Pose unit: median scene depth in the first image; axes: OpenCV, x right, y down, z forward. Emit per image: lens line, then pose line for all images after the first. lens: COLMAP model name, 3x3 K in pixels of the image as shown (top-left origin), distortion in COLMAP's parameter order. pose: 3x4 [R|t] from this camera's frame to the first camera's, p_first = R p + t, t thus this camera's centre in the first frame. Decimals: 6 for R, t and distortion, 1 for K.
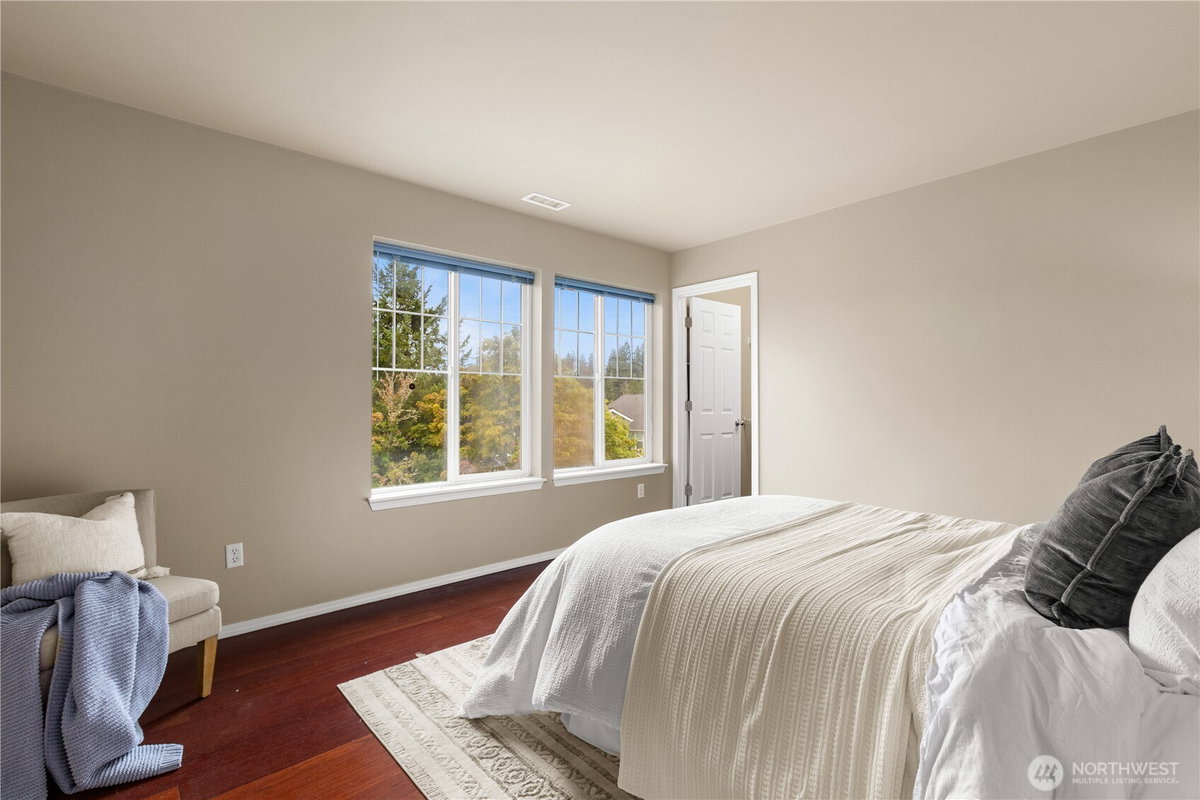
lens RADIAL K [[539.4, 0, 600.0], [0, 539.4, 400.0], [0, 0, 1]] dist [0.000354, -0.000095]
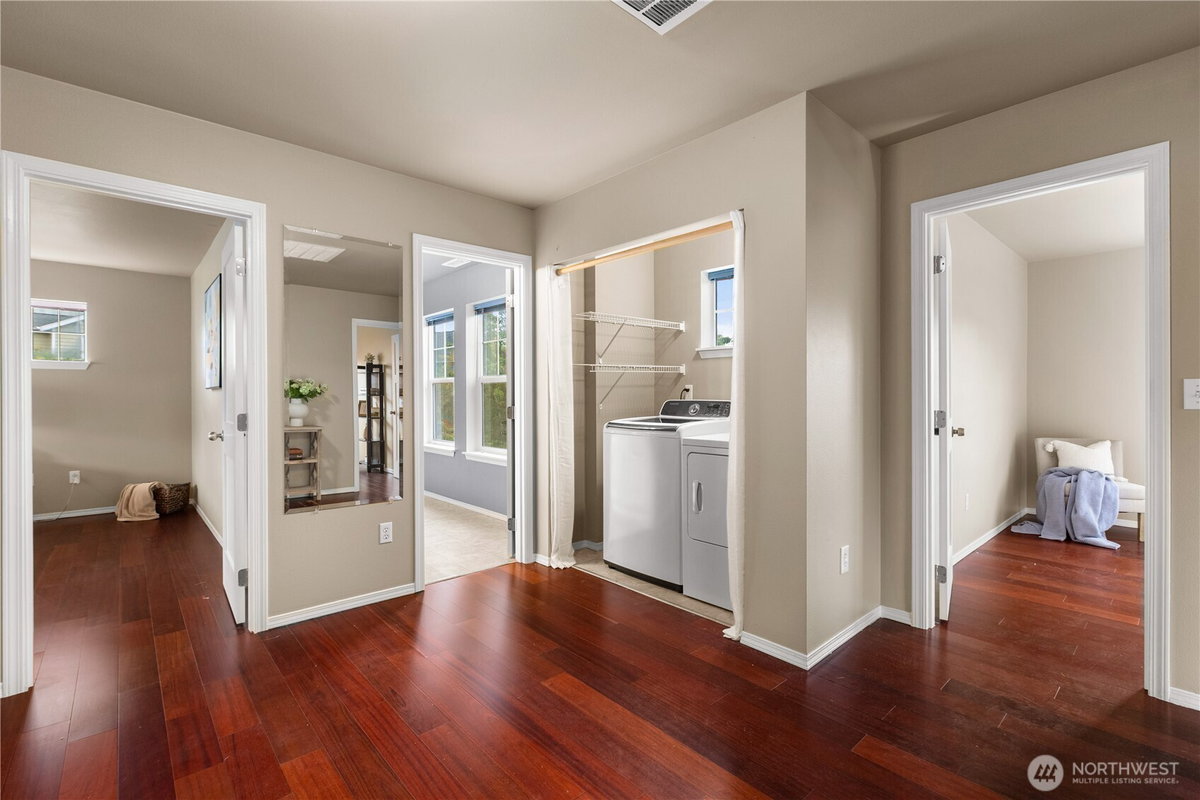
lens RADIAL K [[539.4, 0, 600.0], [0, 539.4, 400.0], [0, 0, 1]] dist [0.000354, -0.000095]
pose [[-0.000954, 0.003530, -0.999993, 1.502923], [0.015839, 0.999868, 0.003515, -0.029293], [0.999874, -0.015835, -0.001010, -1.192187]]
